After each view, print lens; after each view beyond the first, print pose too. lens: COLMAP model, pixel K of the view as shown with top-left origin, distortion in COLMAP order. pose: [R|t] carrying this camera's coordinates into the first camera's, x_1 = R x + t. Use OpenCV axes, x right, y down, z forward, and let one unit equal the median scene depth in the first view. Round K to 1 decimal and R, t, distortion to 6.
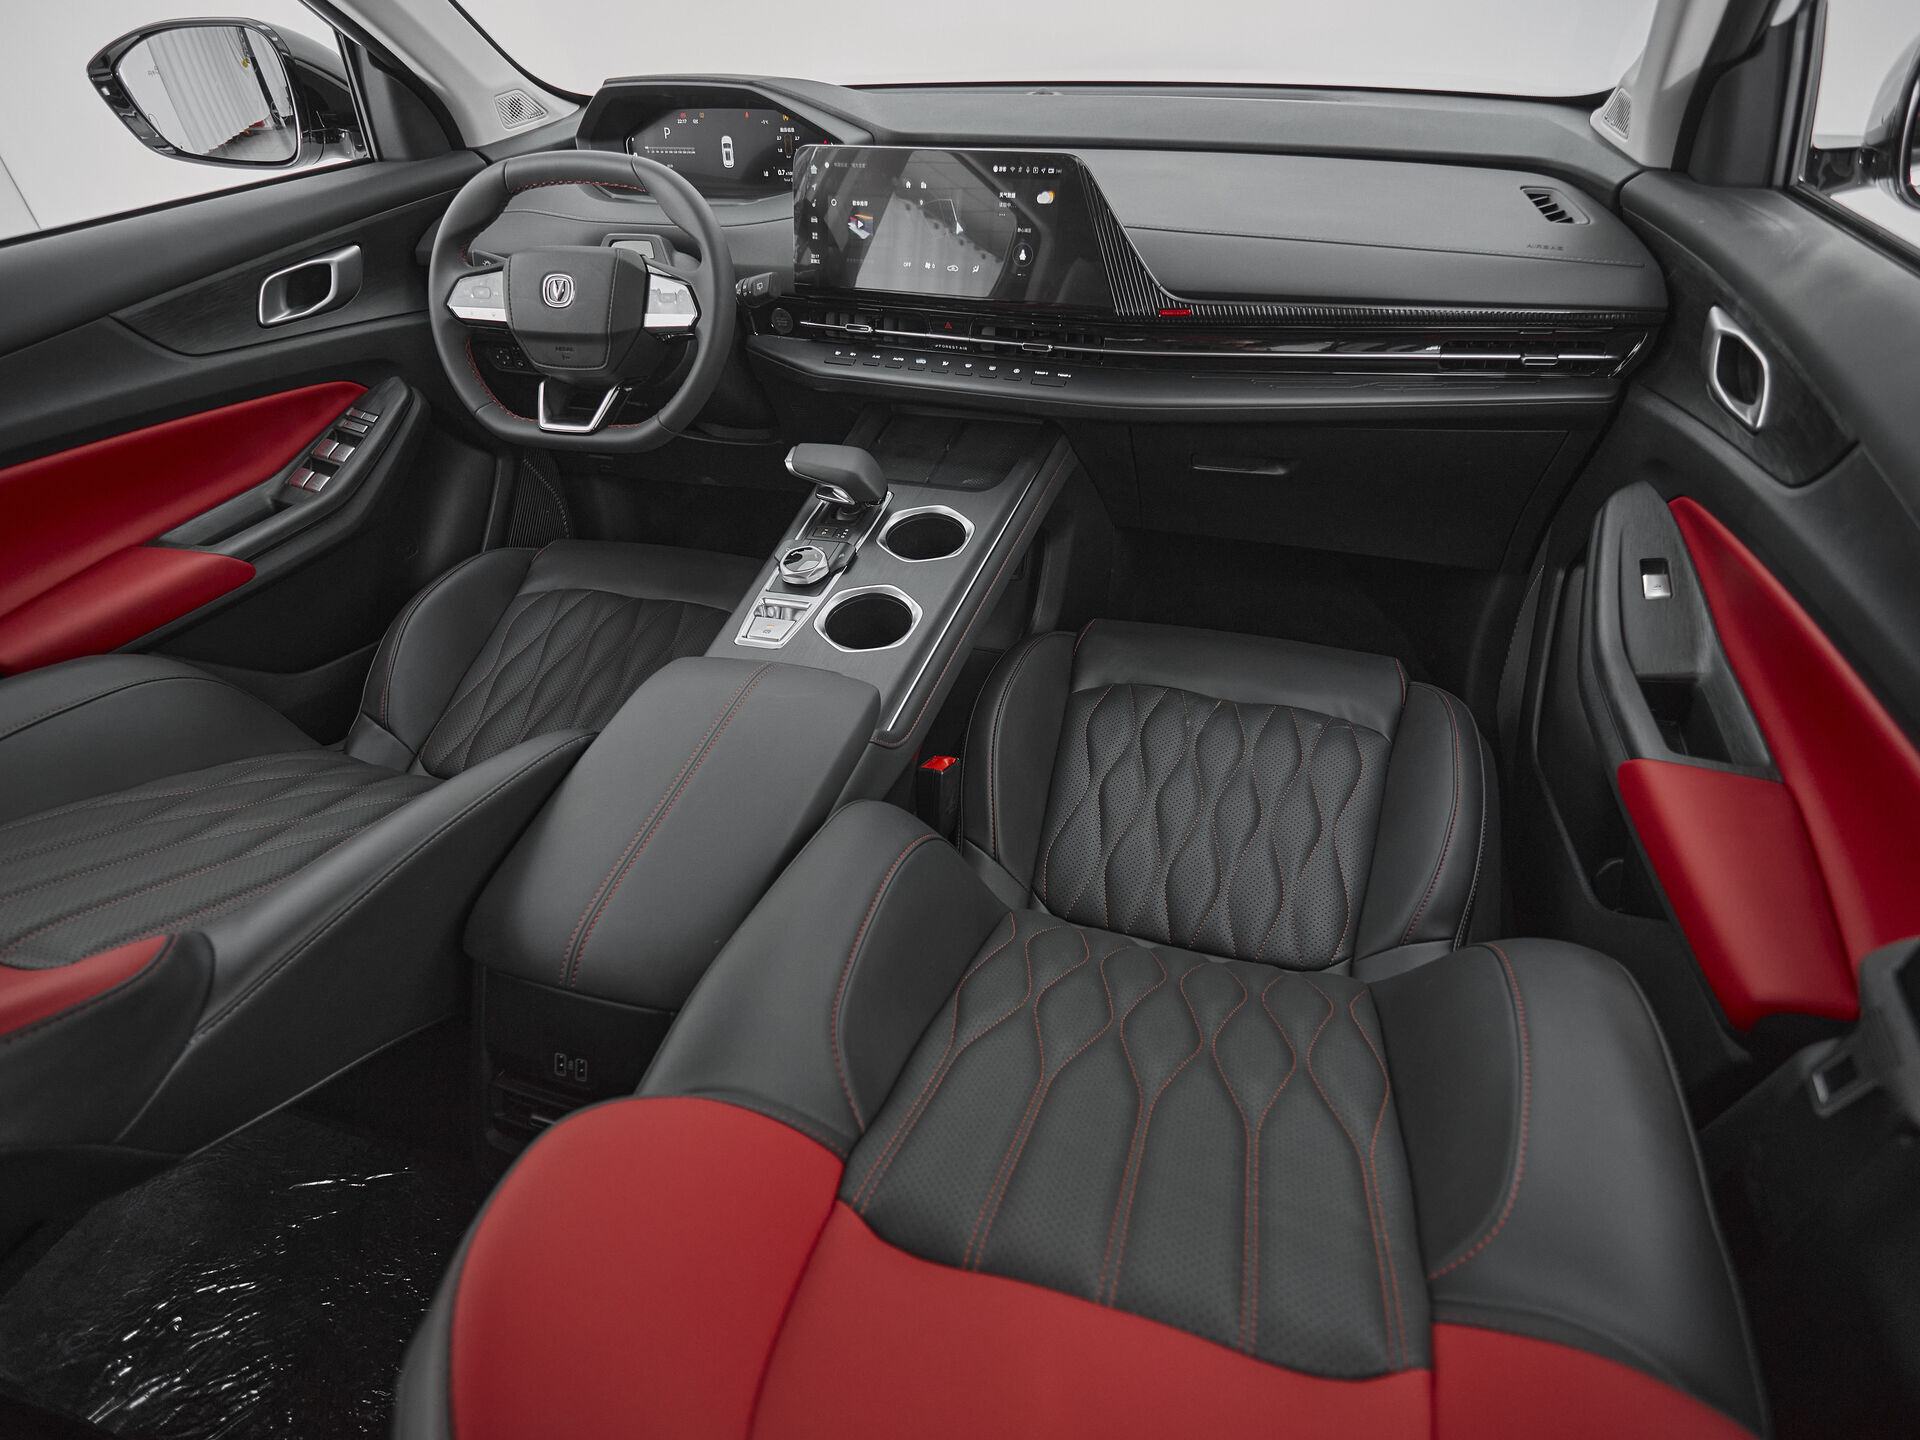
lens RADIAL K [[1042.7, 0, 949.9], [0, 1042.7, 733.8], [0, 0, 1]] dist [0.004083, -0.003267]
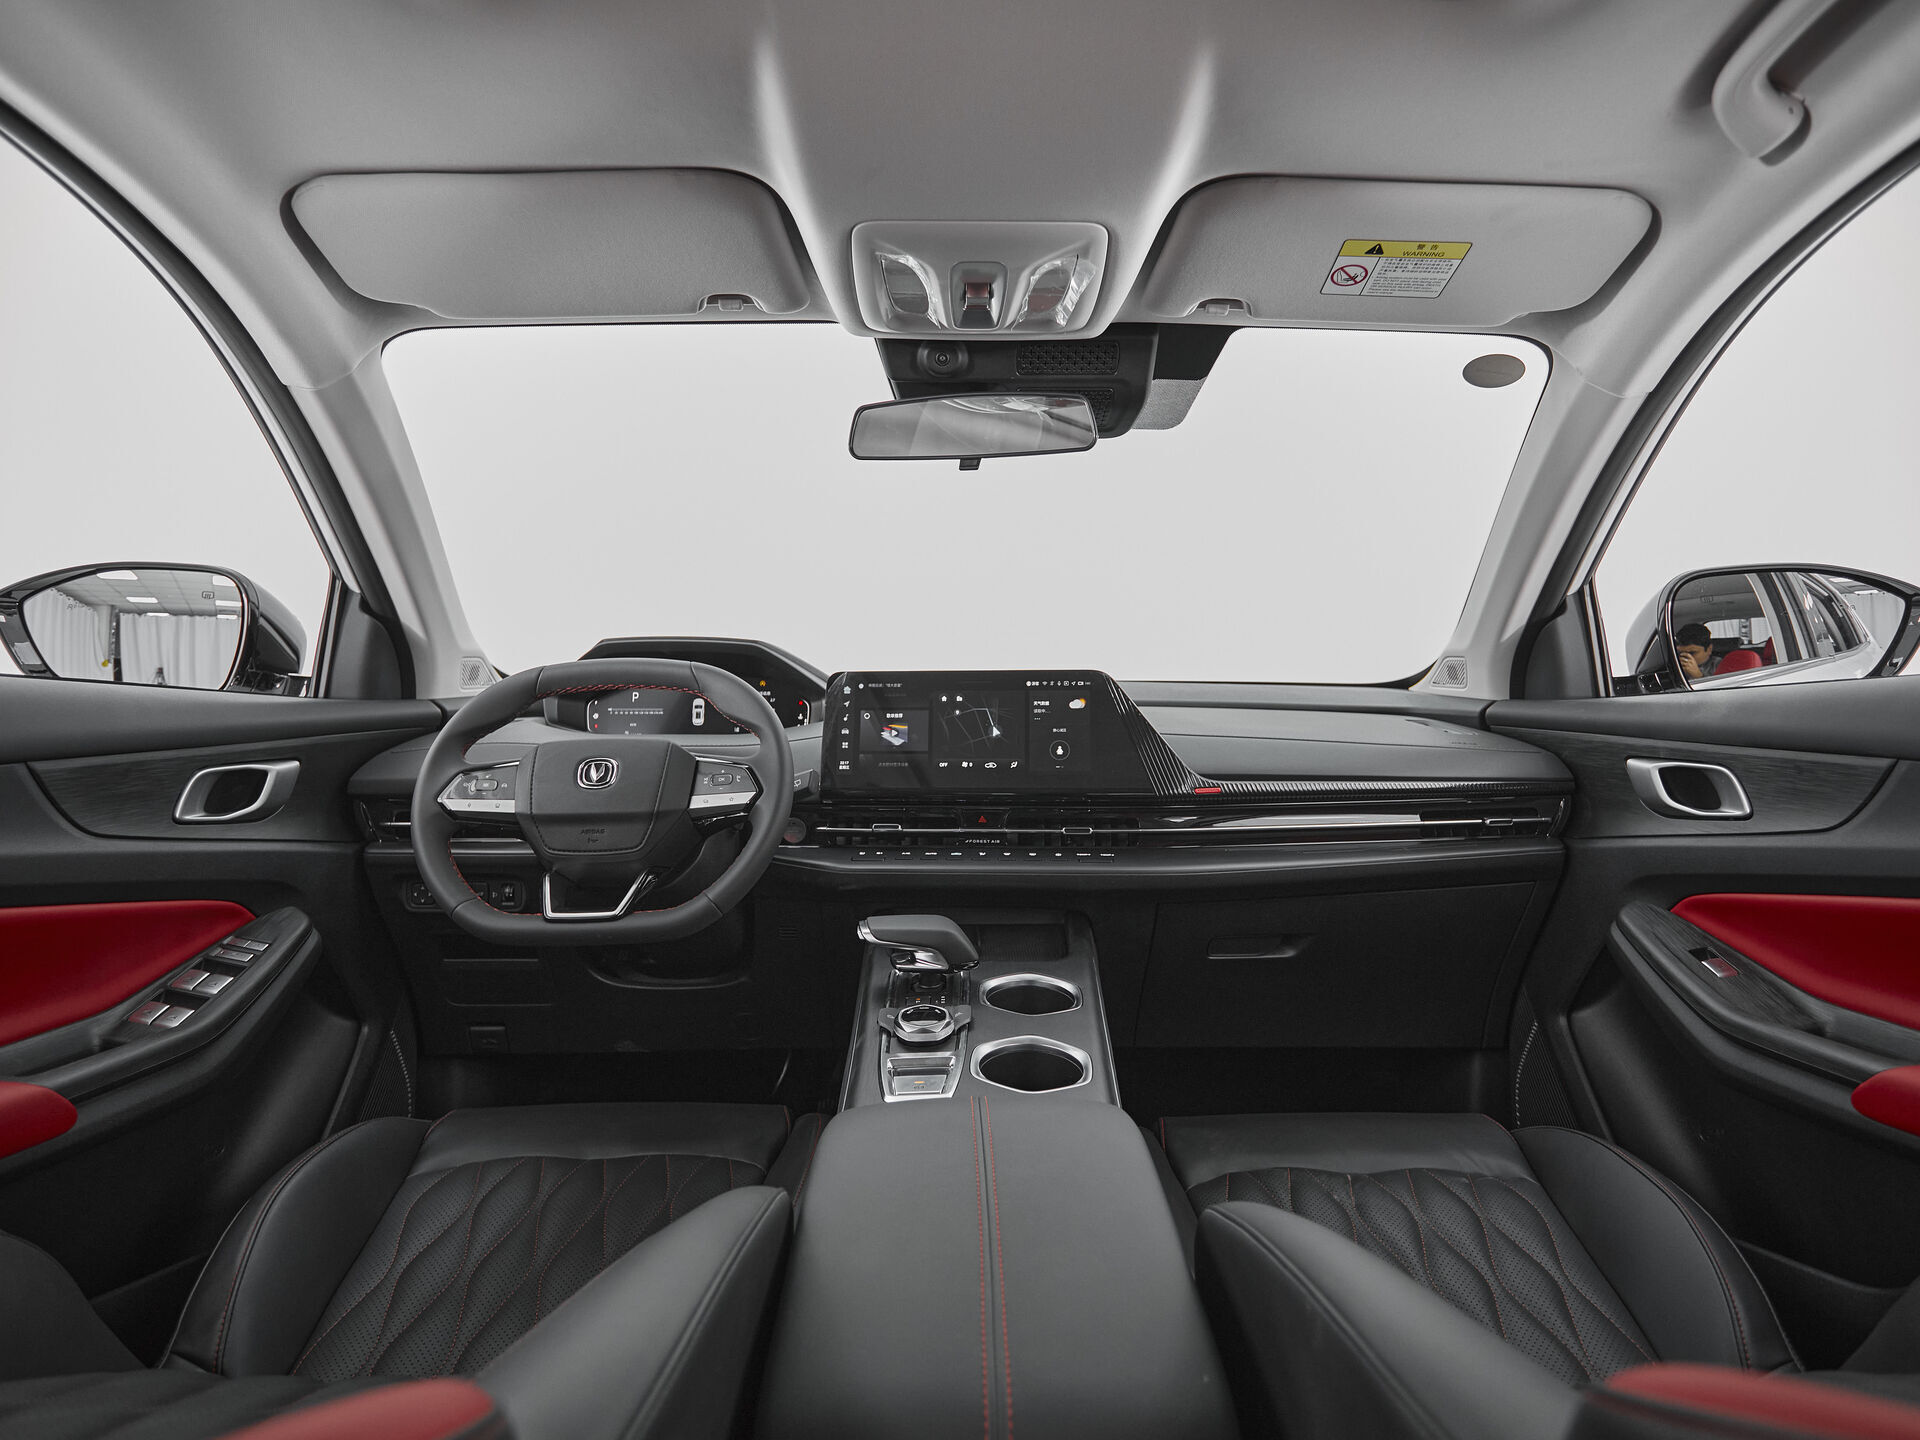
lens RADIAL K [[1057.3, 0, 973.1], [0, 1057.3, 718.6], [0, 0, 1]] dist [0.000745, -0.001938]
pose [[0.947330, 0.036725, 0.318146, -0.346068], [0.169259, 0.785915, -0.594718, 0.145253], [-0.271877, 0.617243, 0.738305, 0.181103]]
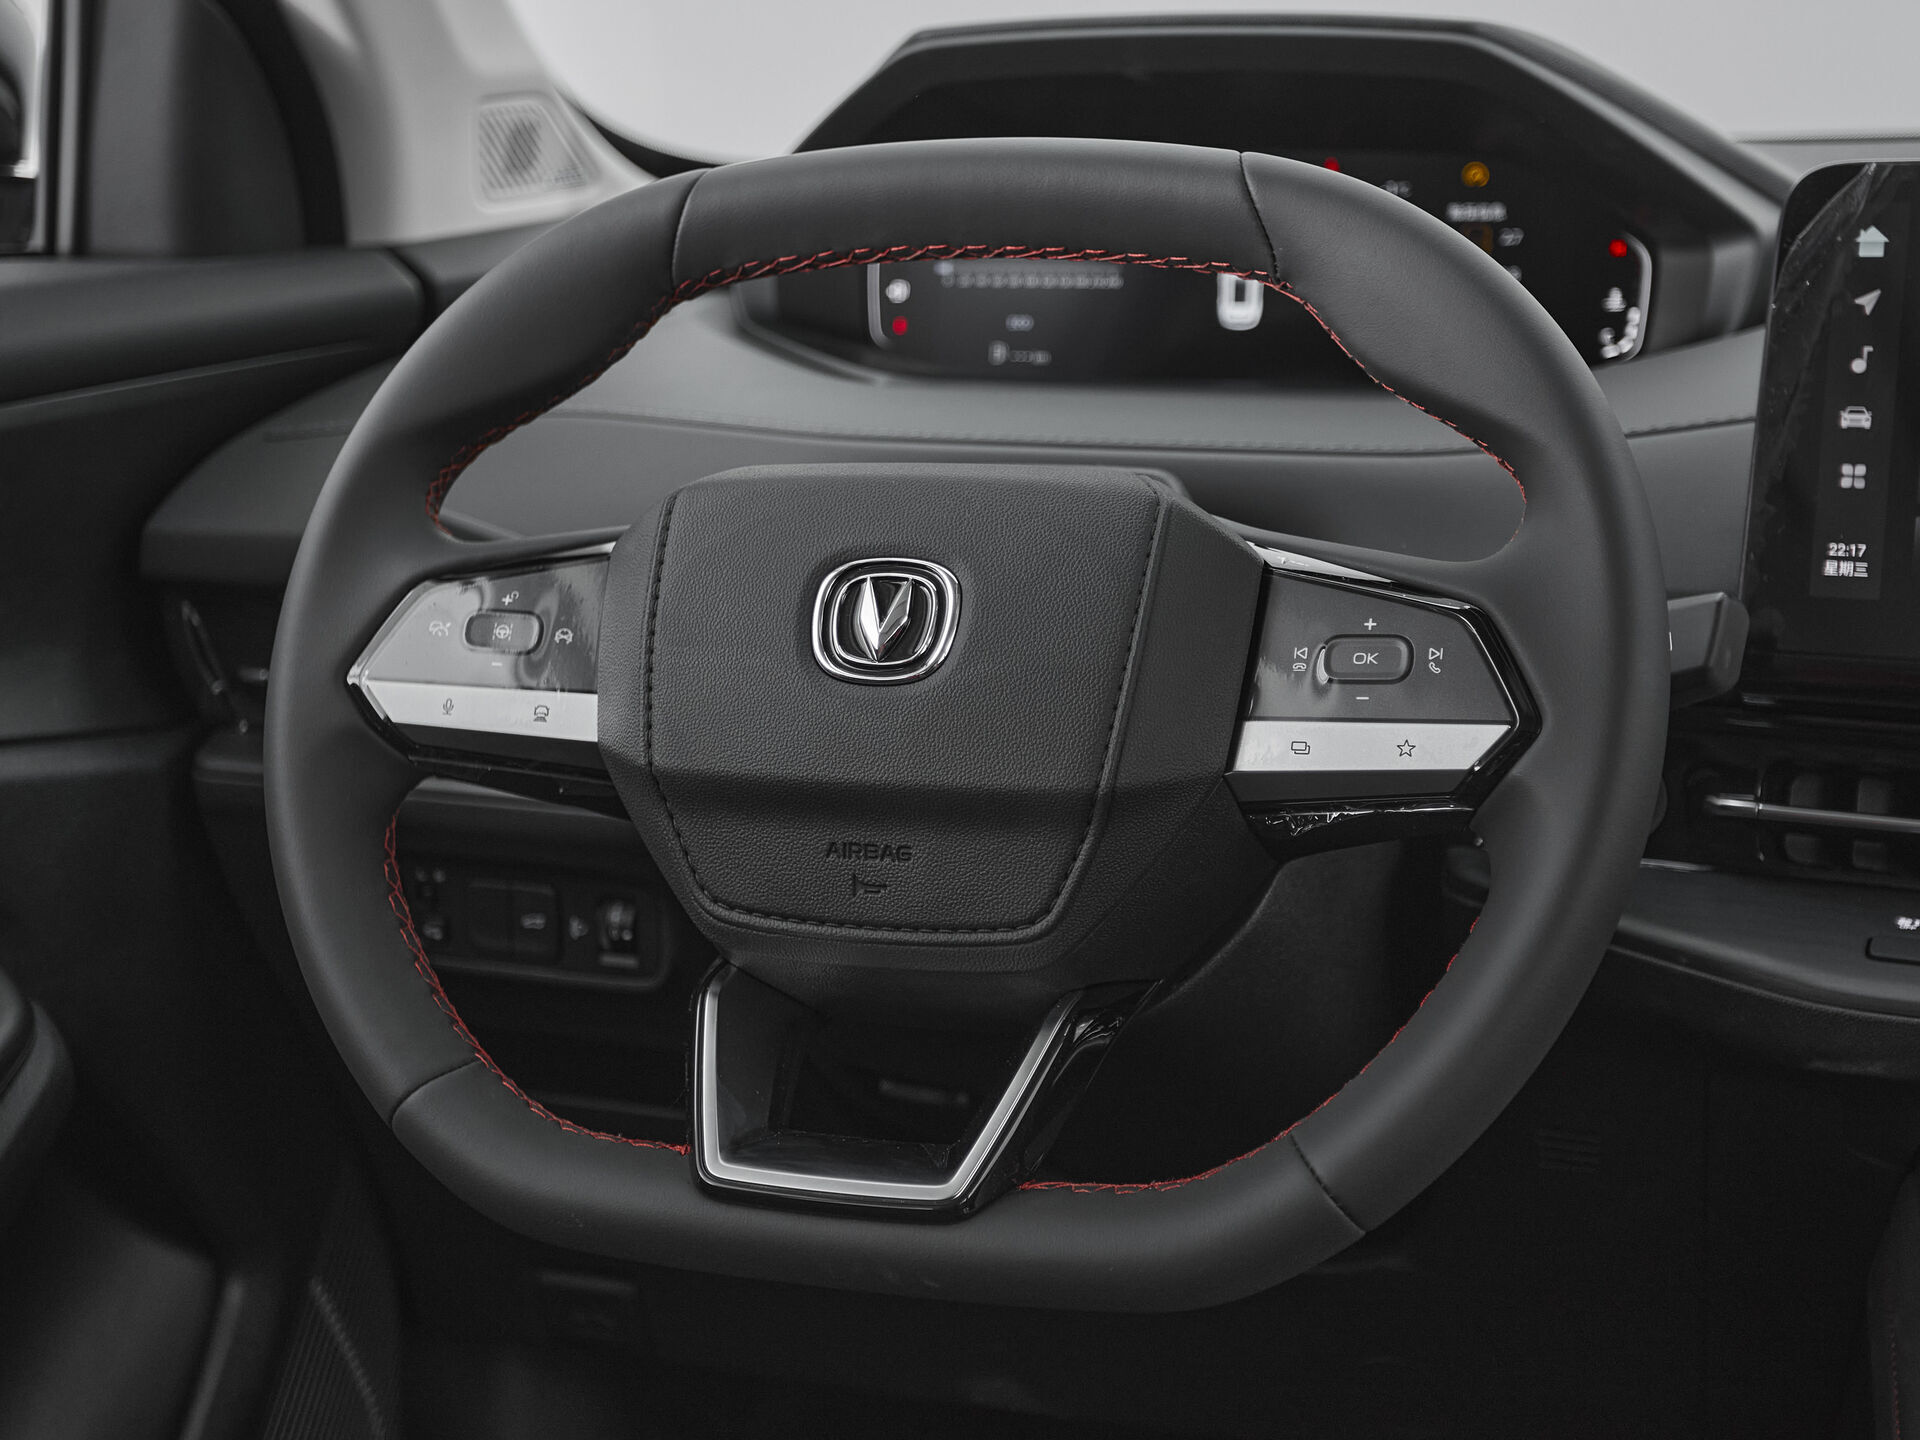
lens RADIAL K [[2737.0, 0, 875.2], [0, 2737.0, 665.8], [0, 0, 1]] dist [0.012073, 0.058771]
pose [[0.998833, 0.034472, -0.033831, -0.342465], [-0.046101, 0.889357, -0.454884, -0.129124], [0.014408, 0.455912, 0.889908, 0.437848]]
